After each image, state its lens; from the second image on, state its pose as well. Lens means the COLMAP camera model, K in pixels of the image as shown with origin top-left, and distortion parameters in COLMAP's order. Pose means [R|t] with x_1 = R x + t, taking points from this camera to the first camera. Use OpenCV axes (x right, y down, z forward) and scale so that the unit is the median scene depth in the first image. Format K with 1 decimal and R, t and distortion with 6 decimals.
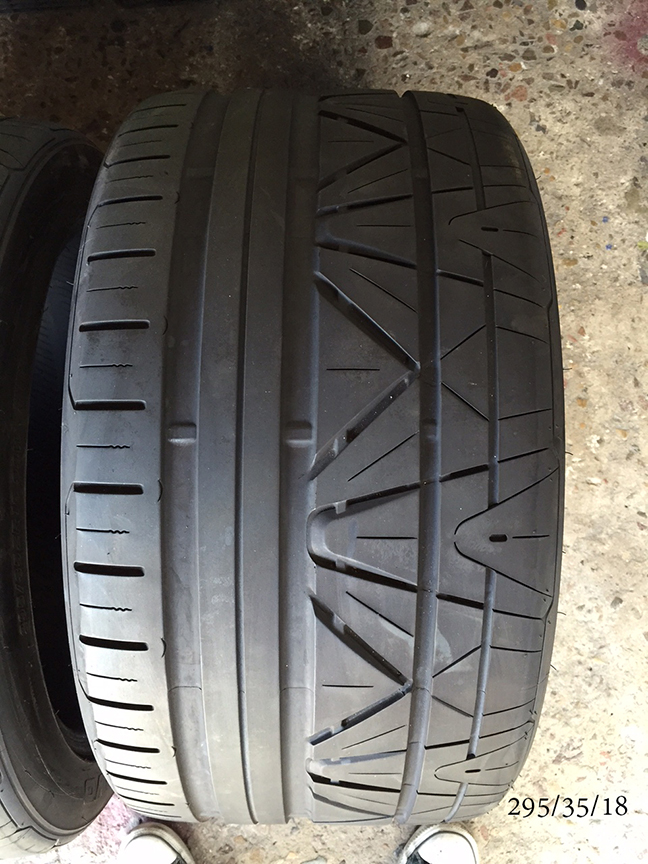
lens RADIAL K [[744.6, 0, 336.5], [0, 744.6, 432.4], [0, 0, 1]] dist [0.057649, -0.011367]
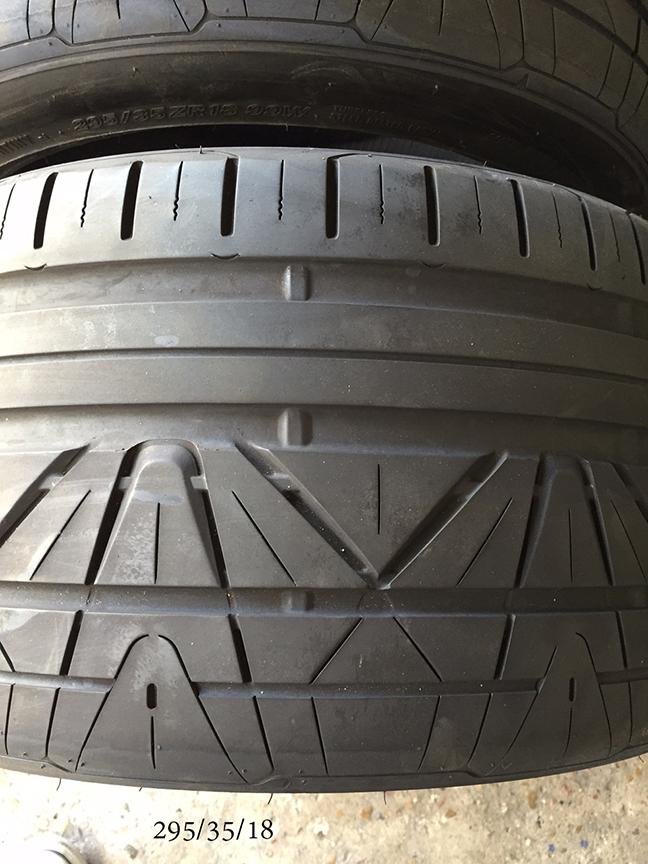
lens RADIAL K [[766.9, 0, 324.0], [0, 766.9, 432.0], [0, 0, 1]] dist [0.065145, -0.098026]
pose [[-0.003290, 0.990546, -0.137142, 0.059930], [-0.999603, 0.000580, 0.028170, -0.048677], [0.027983, 0.137180, 0.990151, 0.203610]]
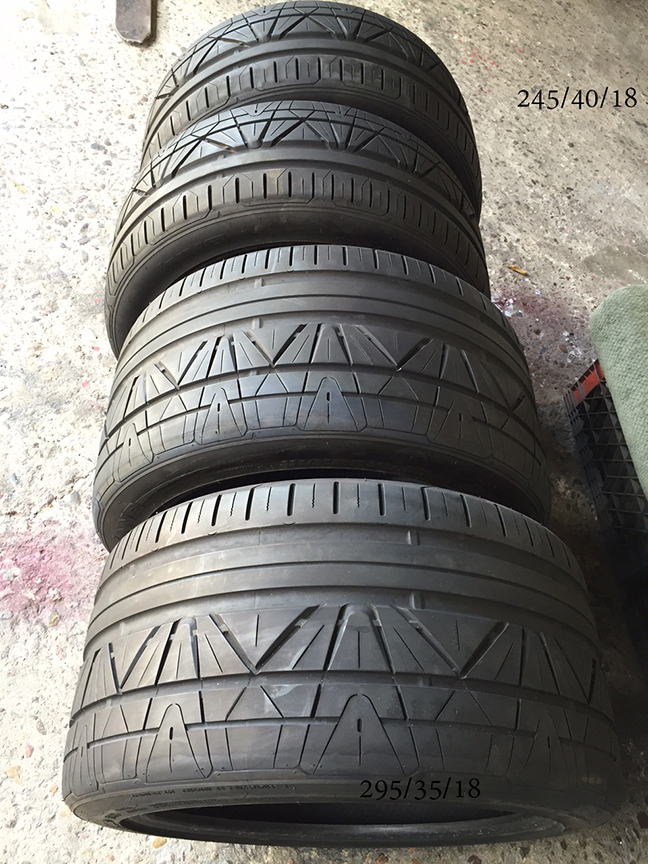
lens RADIAL K [[744.6, 0, 336.5], [0, 744.6, 432.4], [0, 0, 1]] dist [0.057649, -0.011367]
pose [[0.005242, 0.834390, -0.551149, 0.540139], [-0.987720, -0.081743, -0.133146, 0.423015], [-0.156148, 0.545079, 0.823715, -0.547688]]
